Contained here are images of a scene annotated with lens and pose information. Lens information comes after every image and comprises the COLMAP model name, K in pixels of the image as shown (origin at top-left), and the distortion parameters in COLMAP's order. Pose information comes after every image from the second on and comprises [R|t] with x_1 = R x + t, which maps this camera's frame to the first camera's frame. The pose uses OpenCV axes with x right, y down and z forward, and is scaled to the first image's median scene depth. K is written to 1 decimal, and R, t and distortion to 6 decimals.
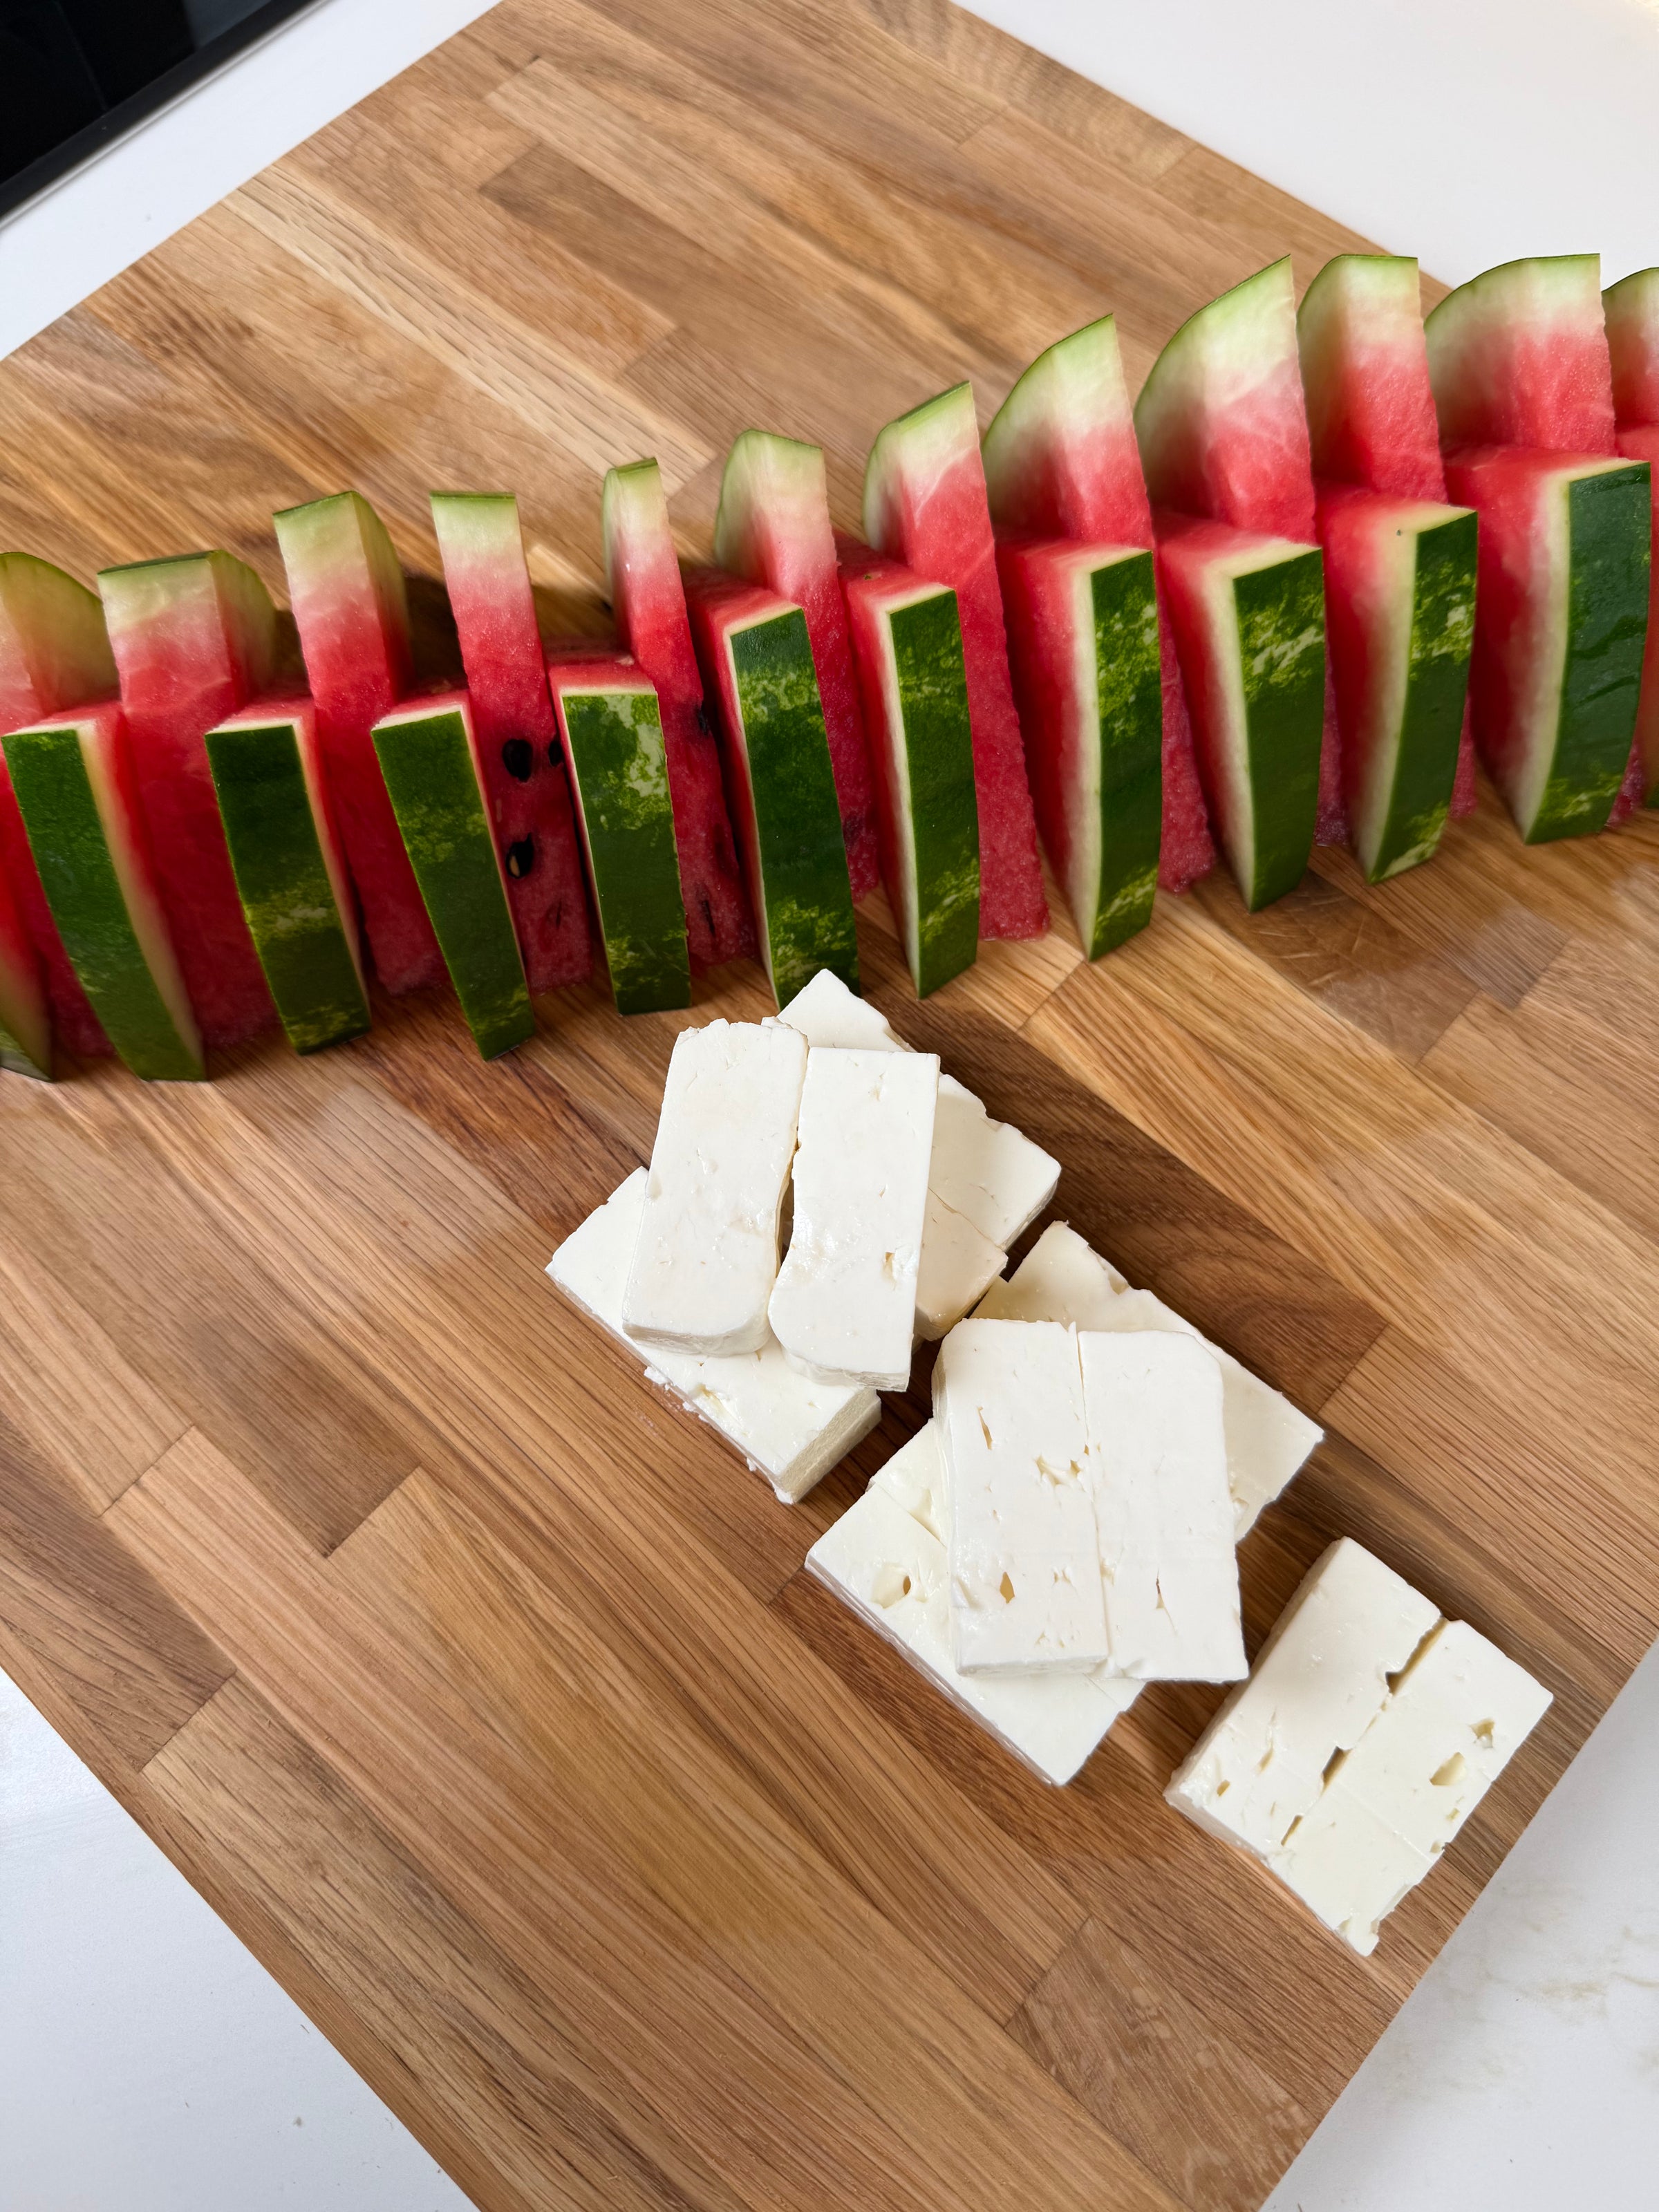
lens RADIAL K [[1605.4, 0, 810.2], [0, 1605.4, 1097.7], [0, 0, 1]] dist [0.013450, -0.061950]
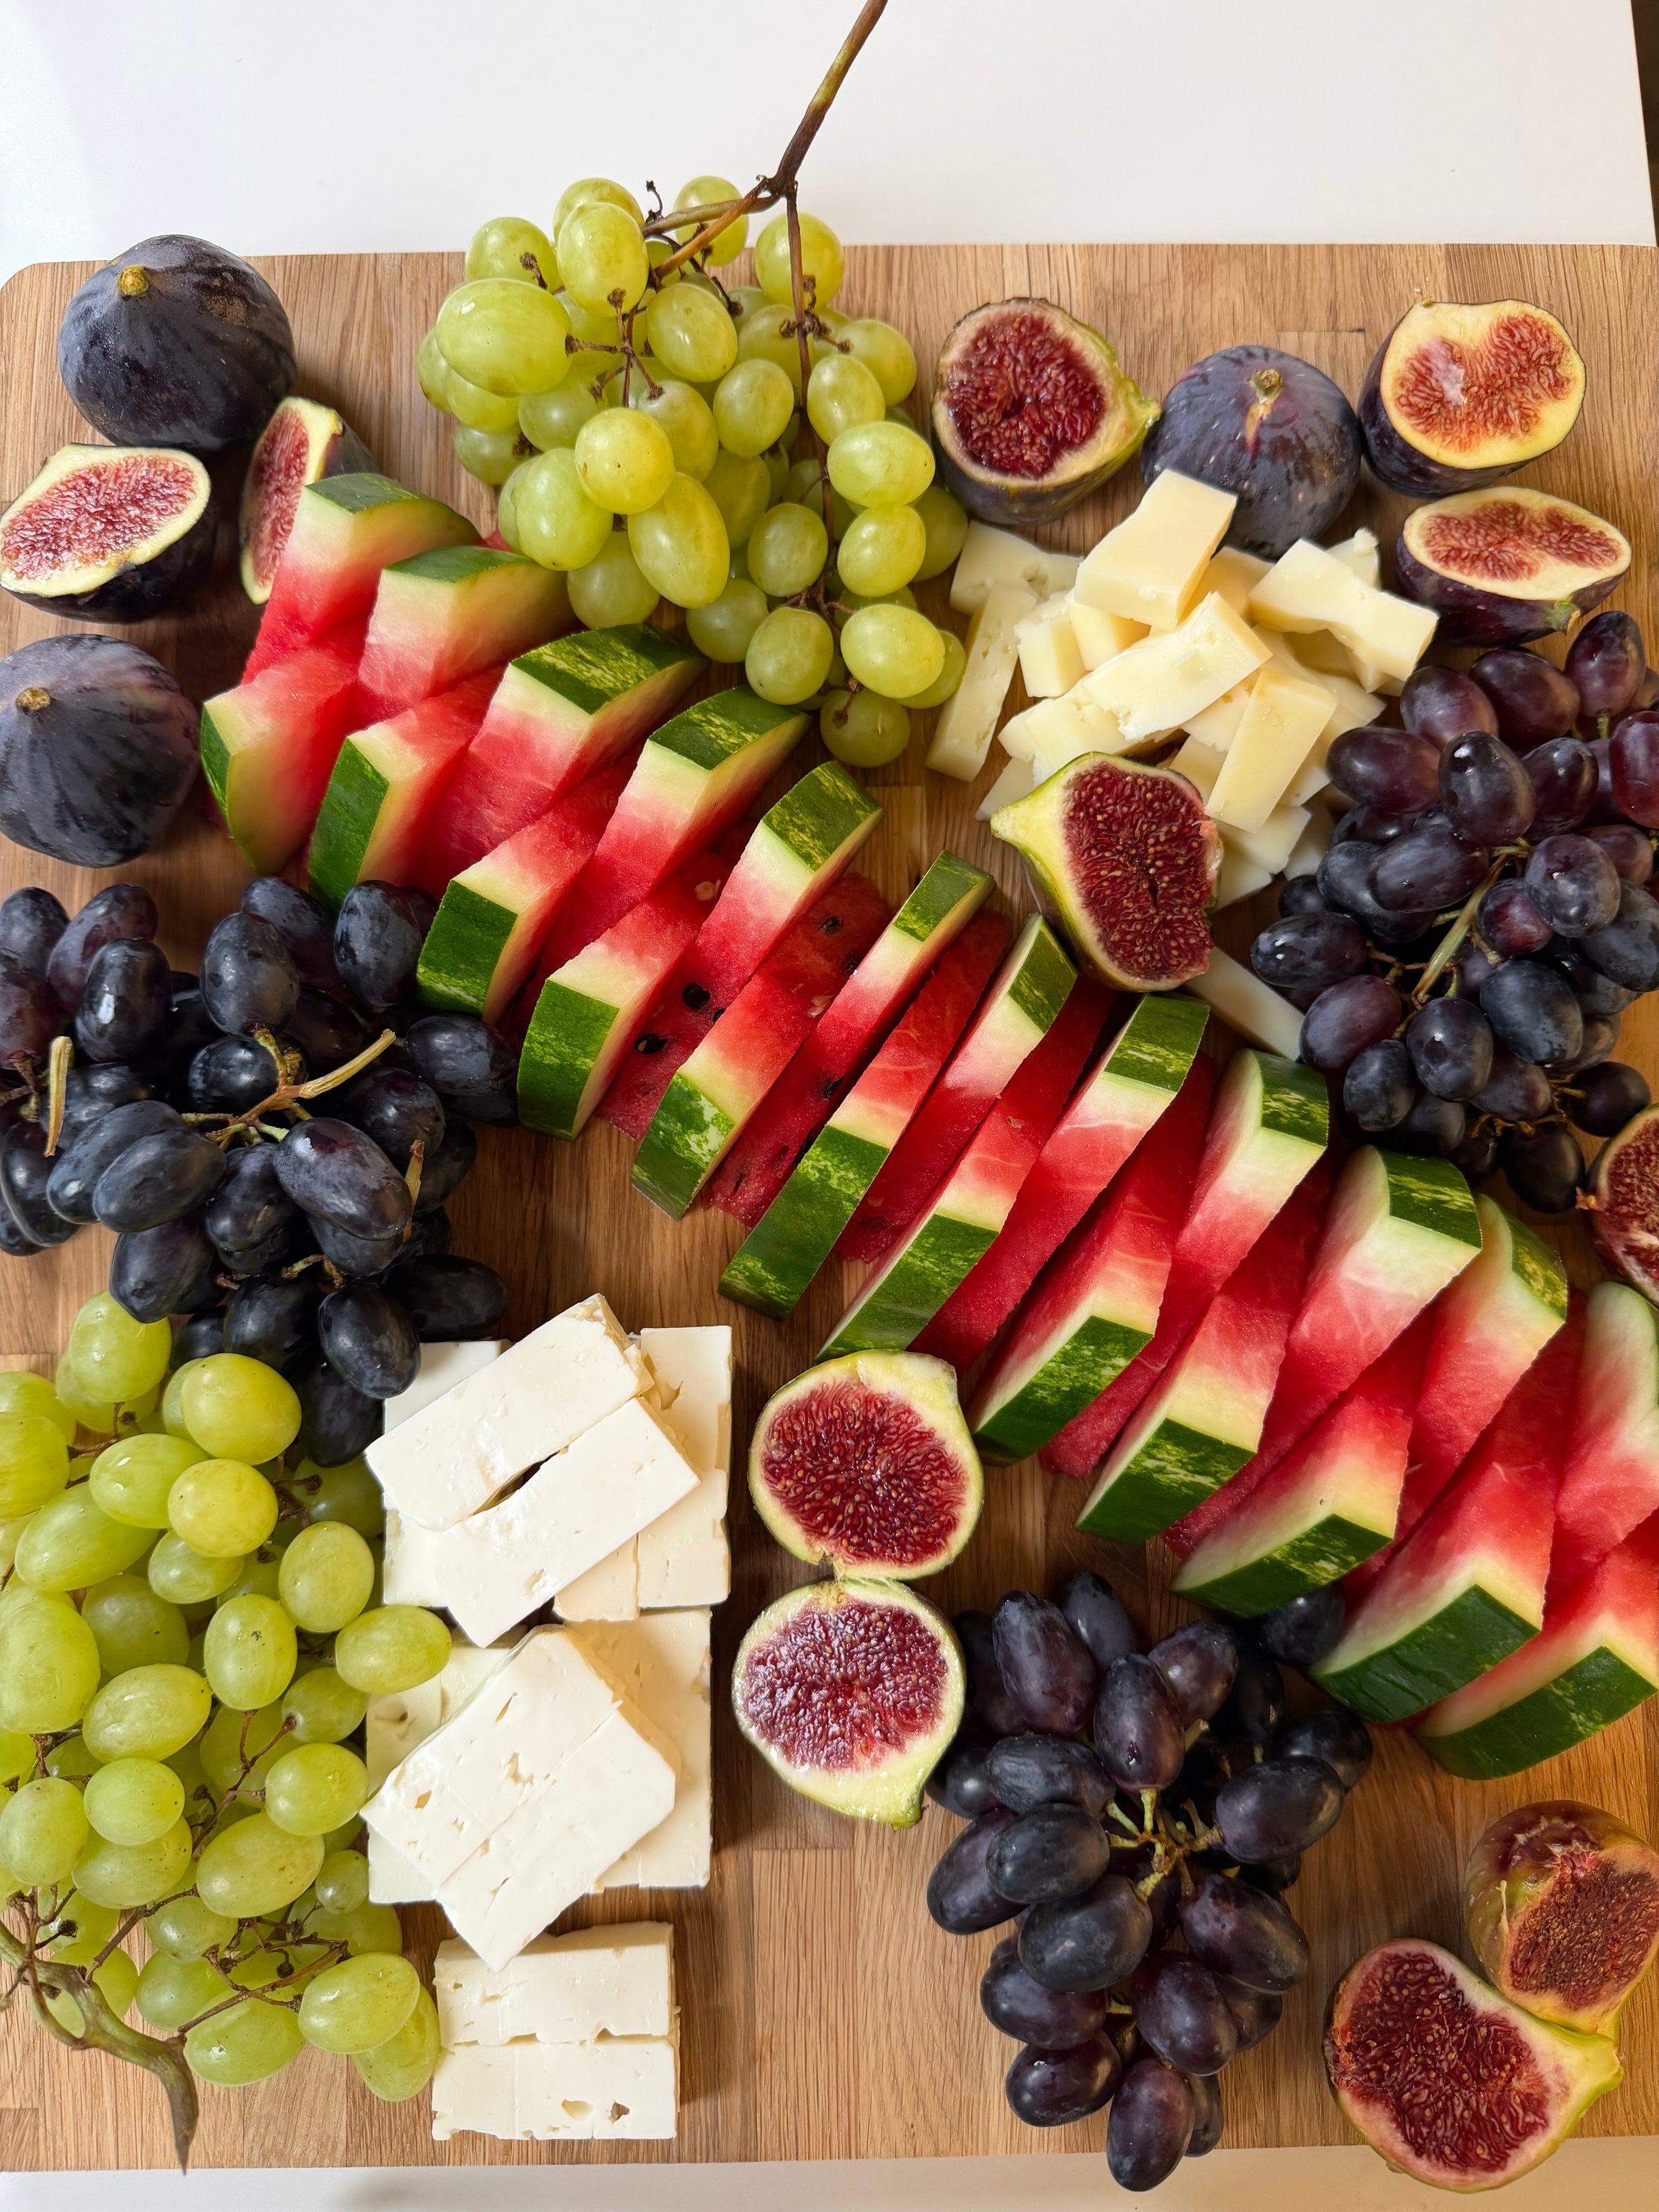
lens RADIAL K [[1605.4, 0, 818.8], [0, 1605.4, 1092.7], [0, 0, 1]] dist [0.013450, -0.061950]
pose [[0.681202, 0.728726, -0.070159, 0.009372], [-0.687552, 0.669729, 0.280598, -0.532975], [0.251466, -0.142905, 0.957258, -0.084734]]
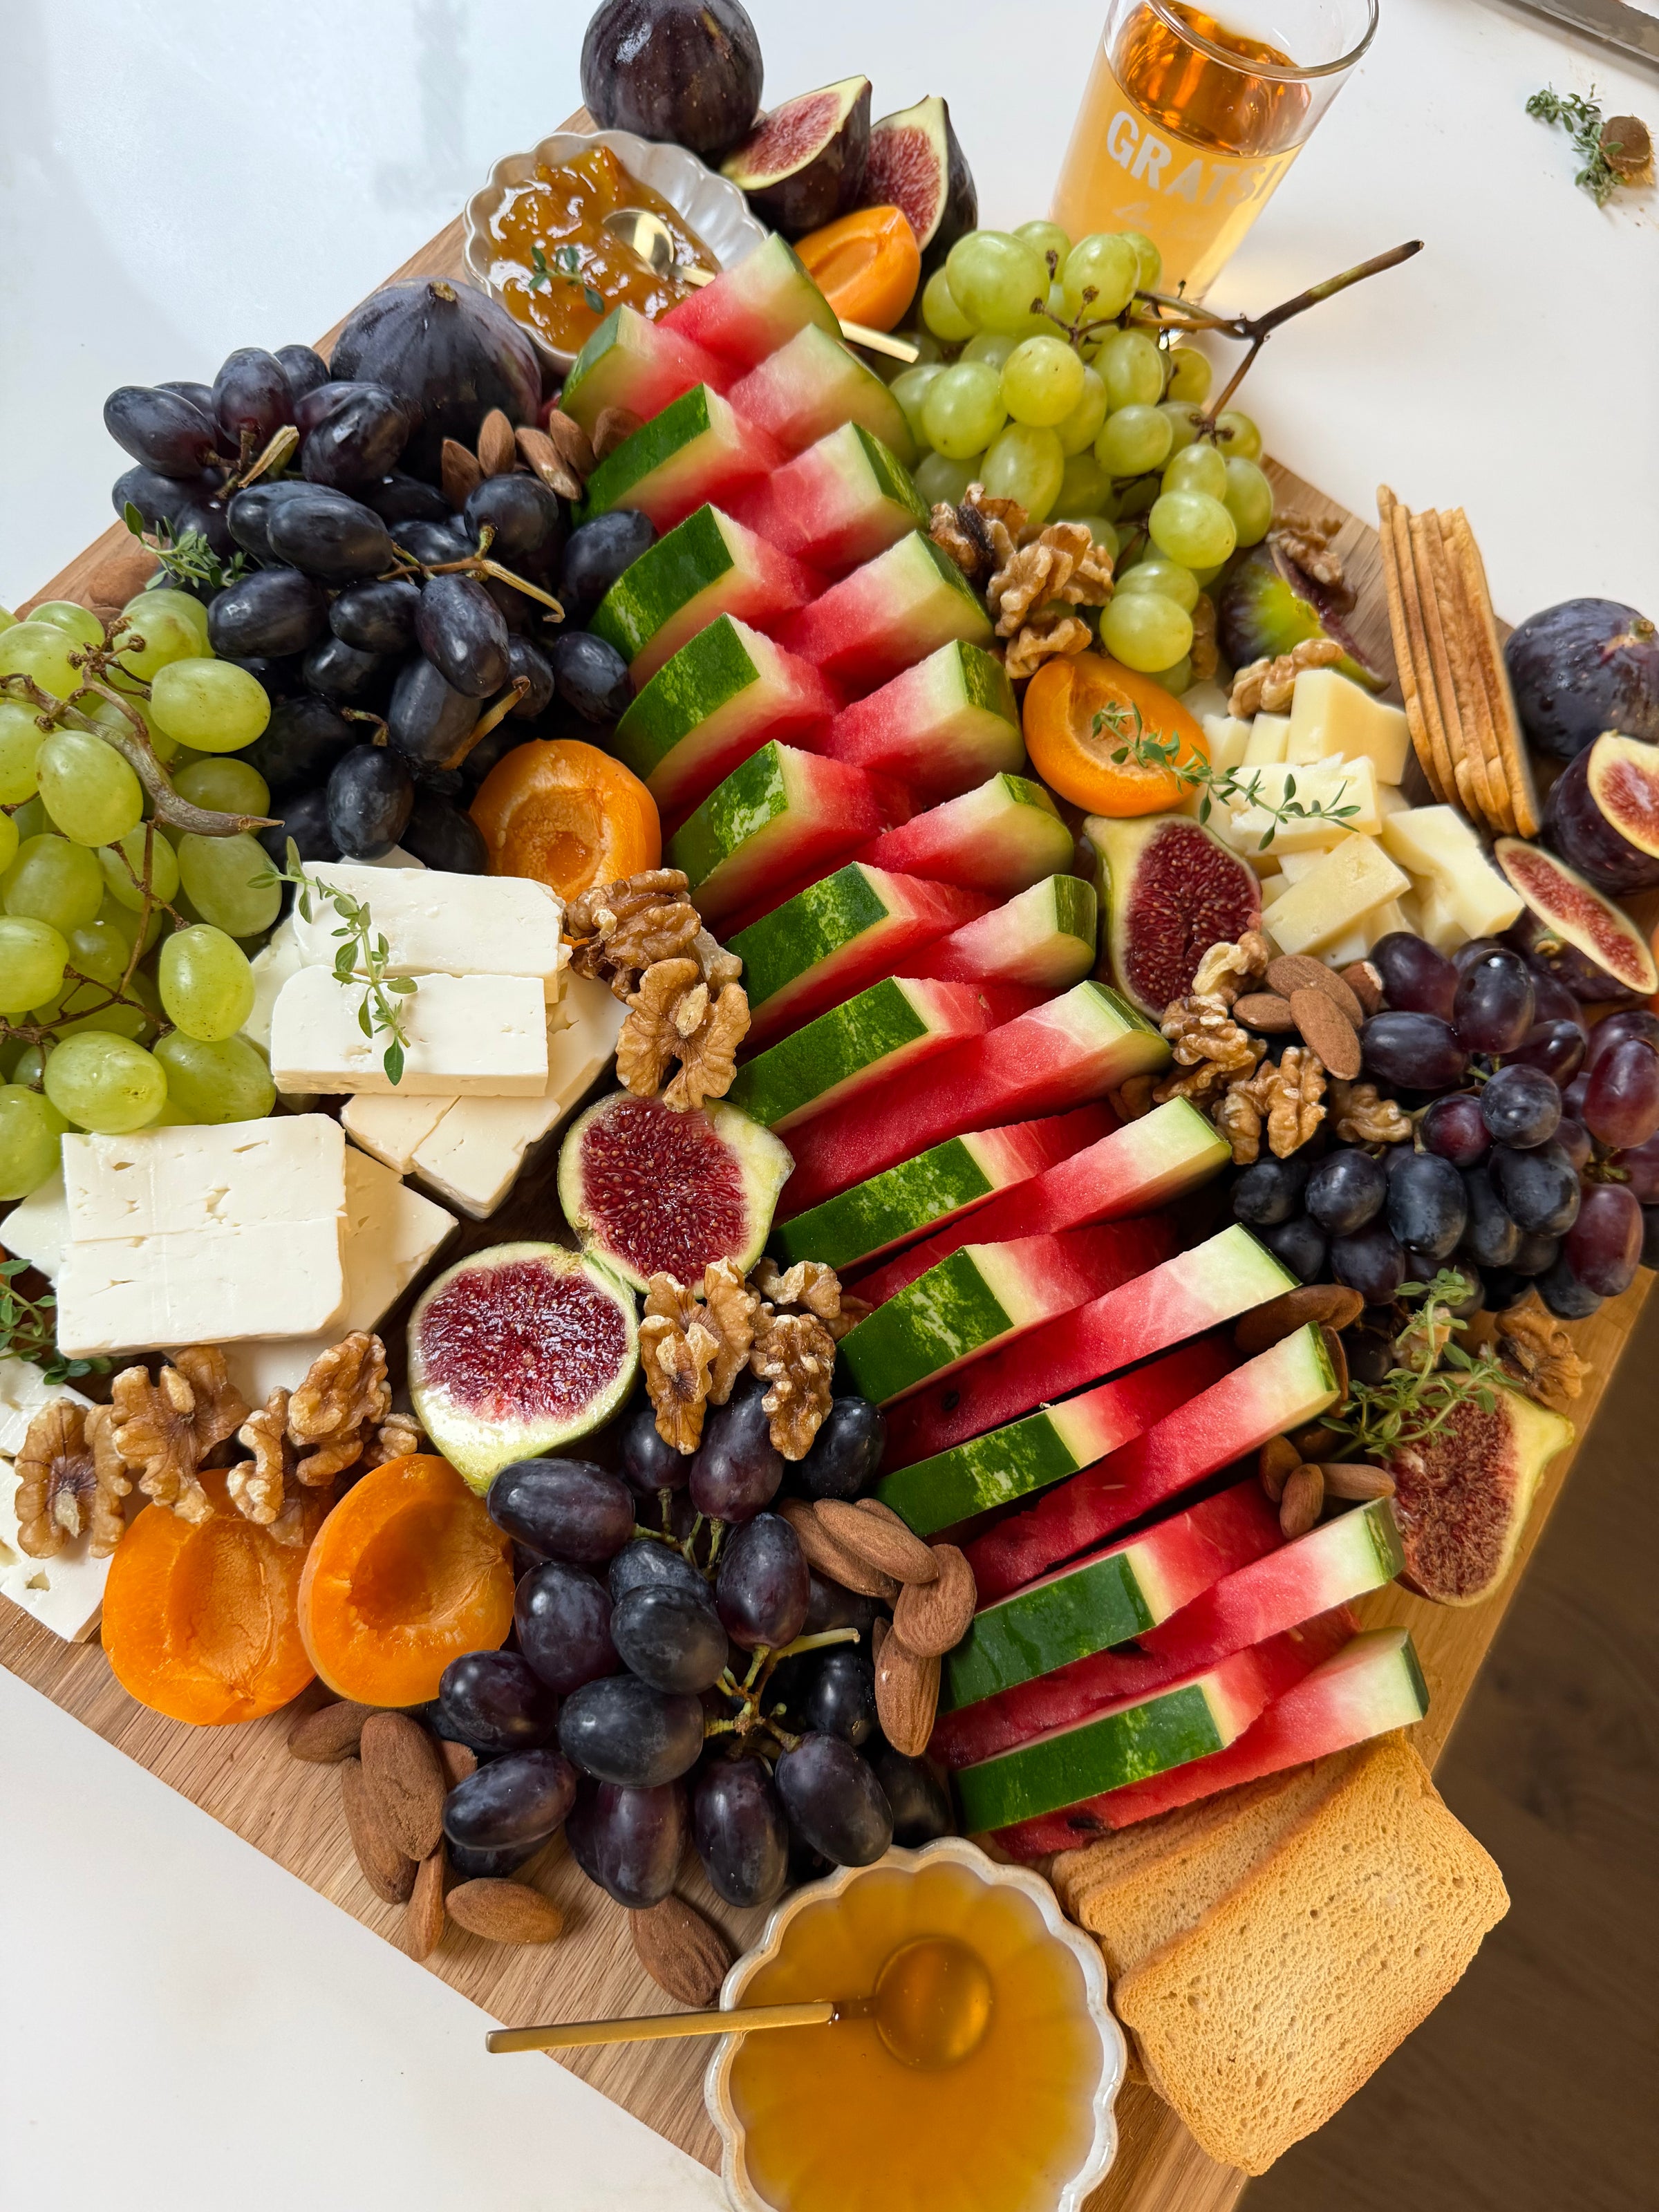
lens RADIAL K [[1605.4, 0, 817.1], [0, 1605.4, 1099.5], [0, 0, 1]] dist [0.013450, -0.061950]
pose [[0.139681, 0.955637, -0.259320, 0.382315], [-0.975891, 0.177213, 0.127405, -0.329098], [0.167708, 0.235272, 0.957351, -0.128694]]
